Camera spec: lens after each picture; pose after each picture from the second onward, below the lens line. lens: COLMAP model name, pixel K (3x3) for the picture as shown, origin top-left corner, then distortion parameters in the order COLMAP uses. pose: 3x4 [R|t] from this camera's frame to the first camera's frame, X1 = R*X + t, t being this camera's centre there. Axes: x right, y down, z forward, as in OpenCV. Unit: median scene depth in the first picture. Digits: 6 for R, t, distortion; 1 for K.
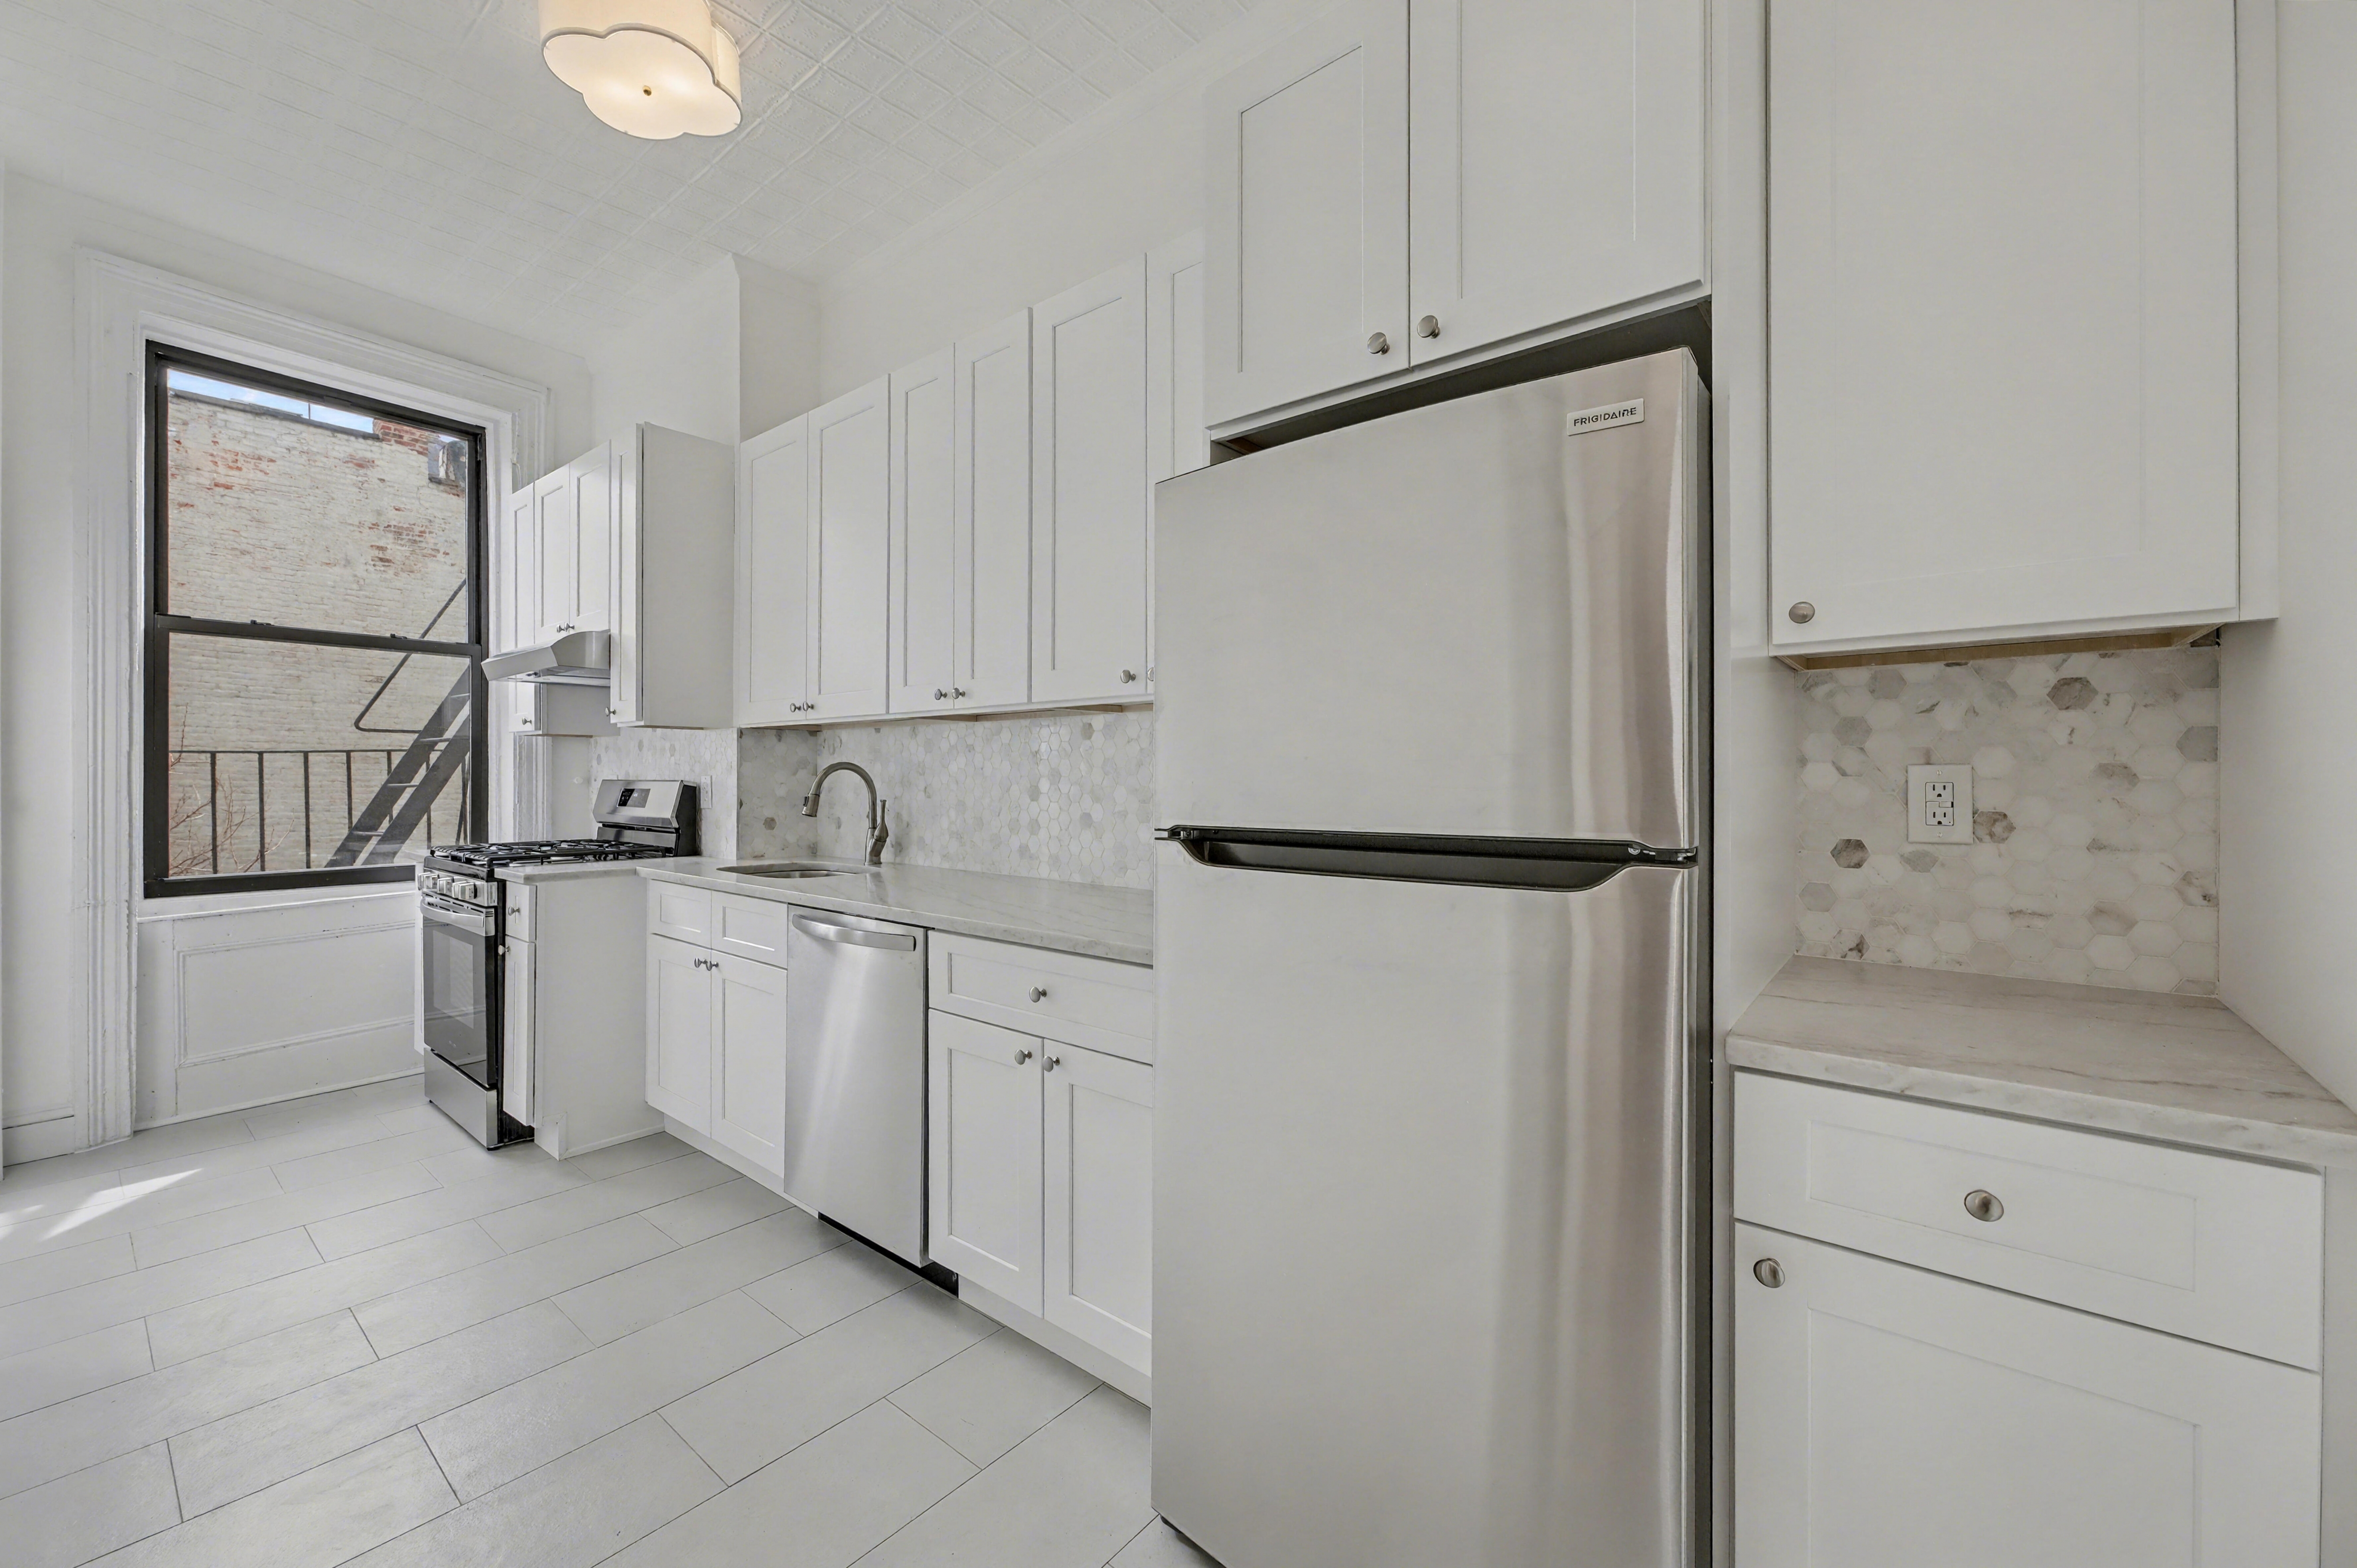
lens RADIAL K [[949.1, 0, 1178.5], [0, 949.1, 784.0], [0, 0, 1]] dist [-0.027082, 0.000074]
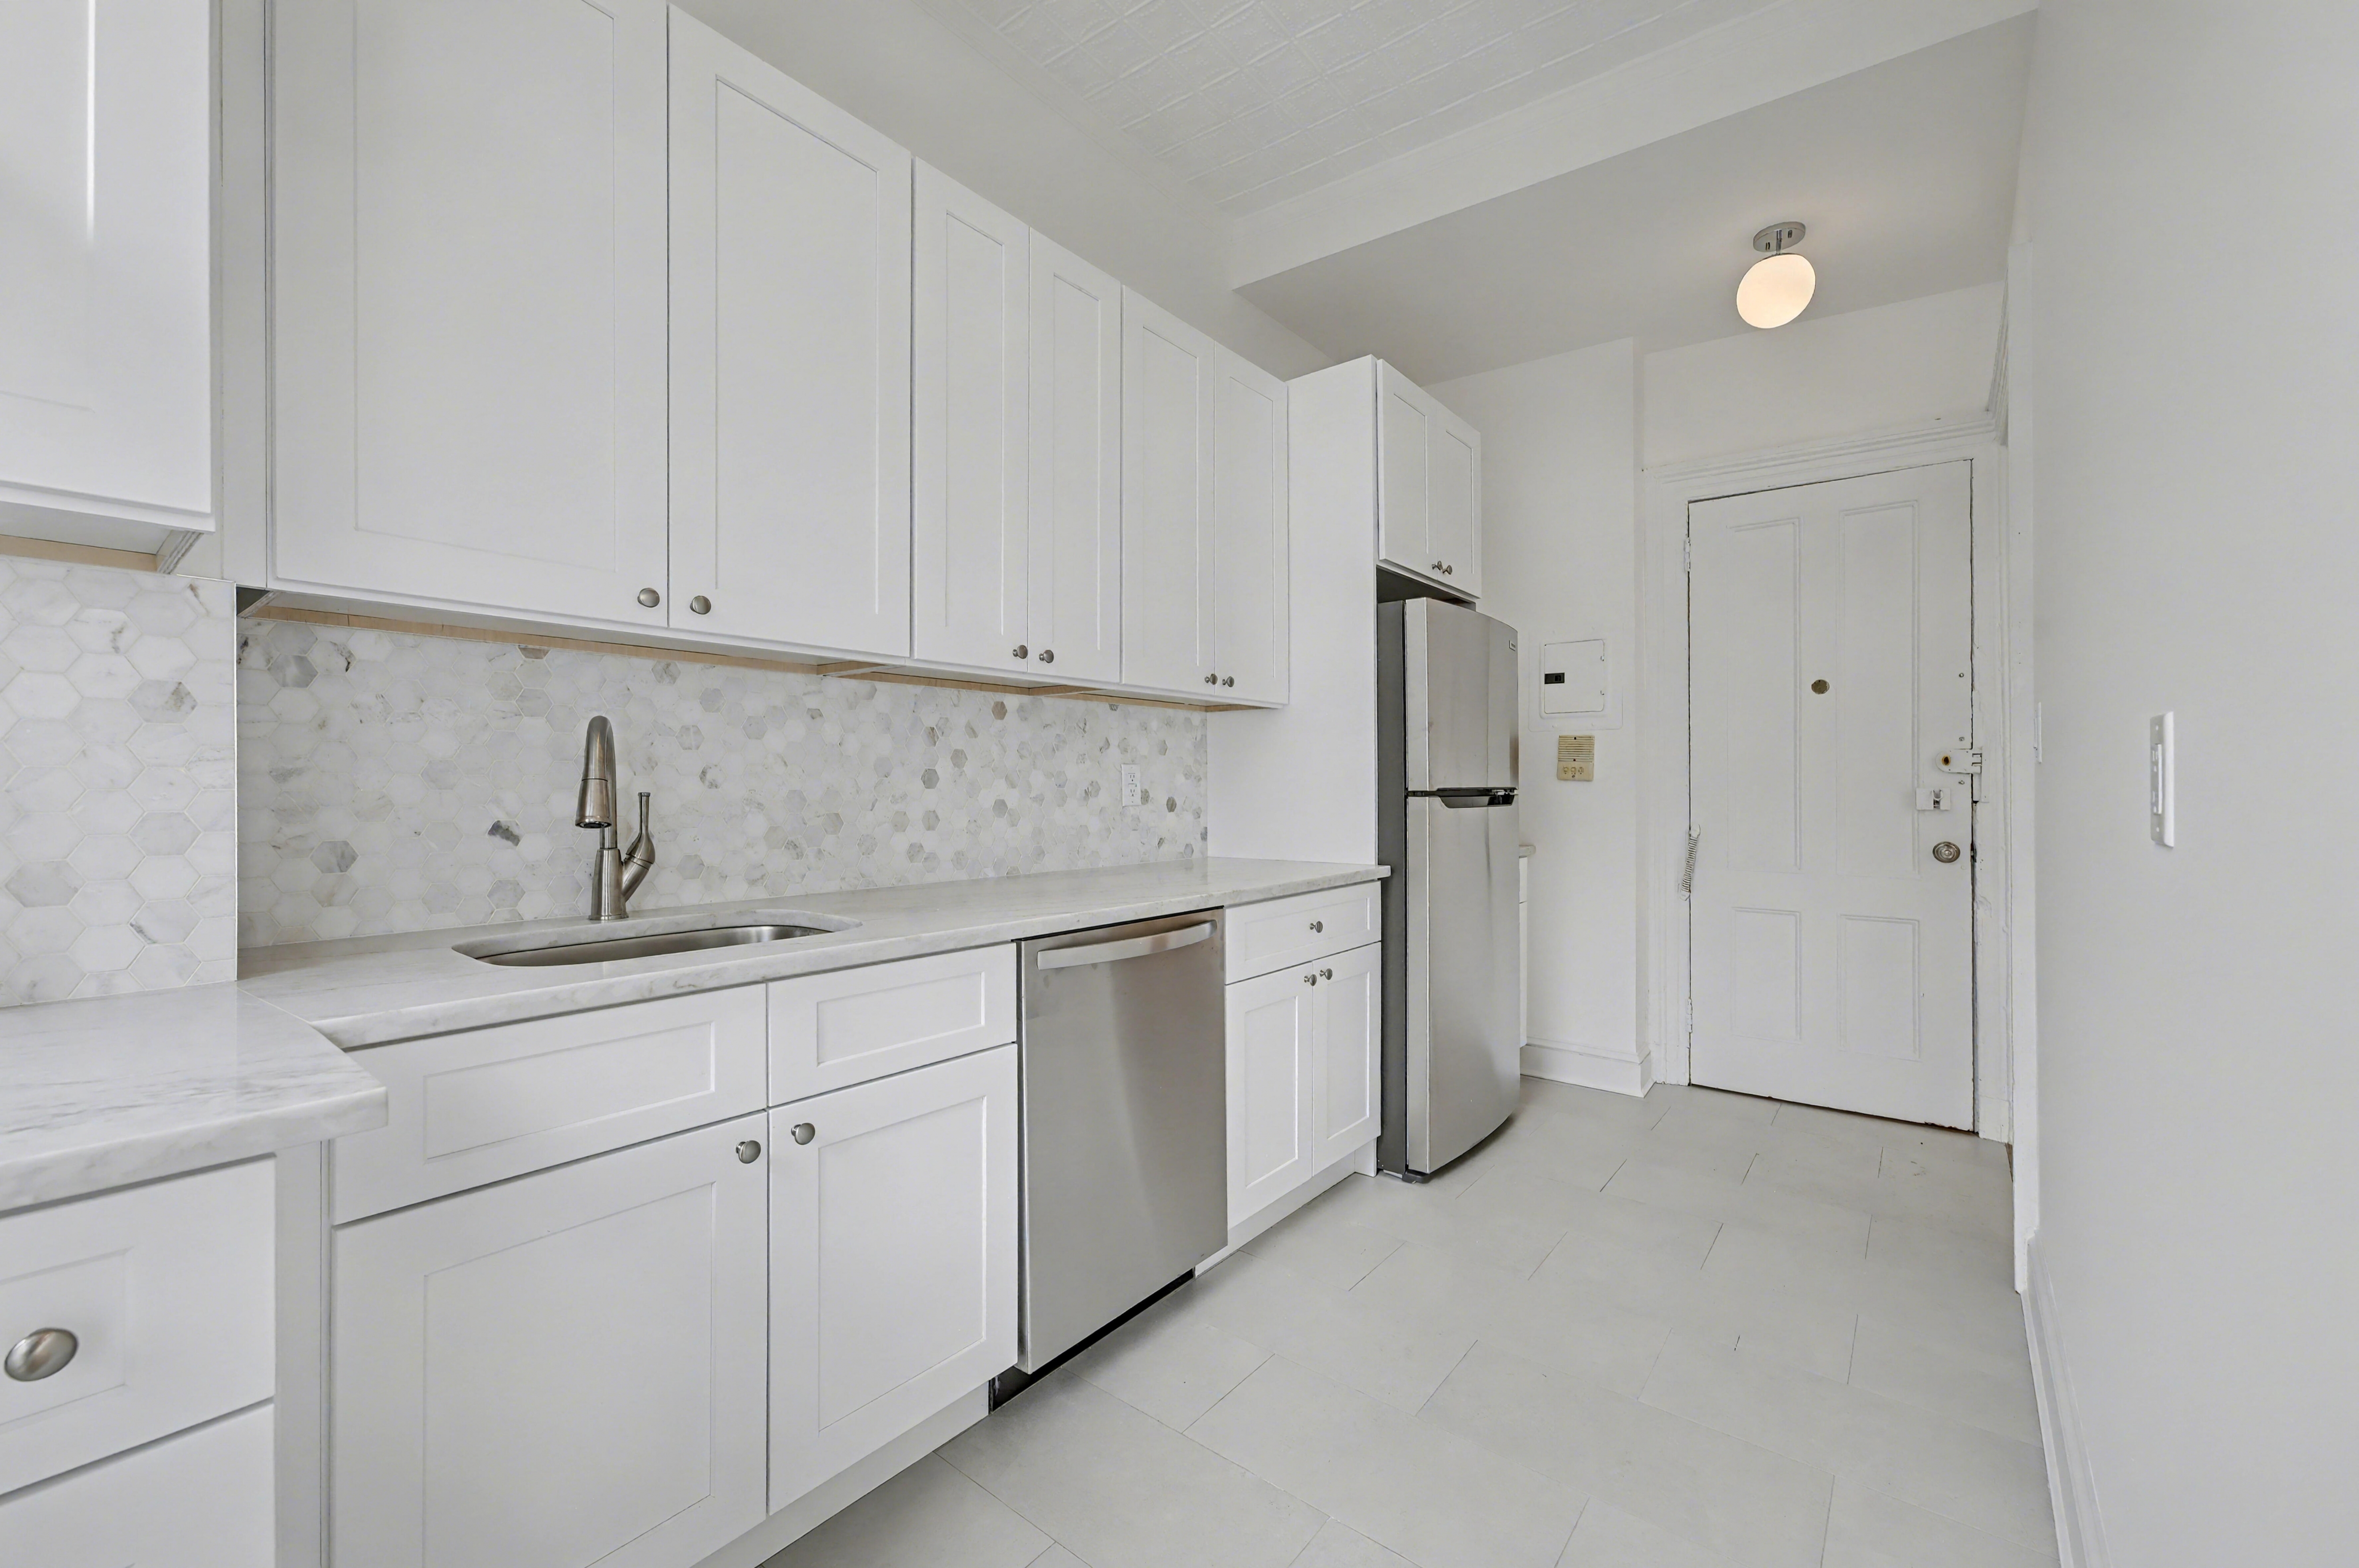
lens RADIAL K [[970.8, 0, 1186.7], [0, 970.8, 774.8], [0, 0, 1]] dist [-0.001049, 0.000459]
pose [[-0.020494, 0.006685, 0.999768, -0.987794], [0.002560, 0.999975, -0.006634, 0.012477], [-0.999787, 0.002424, -0.020511, 0.798661]]
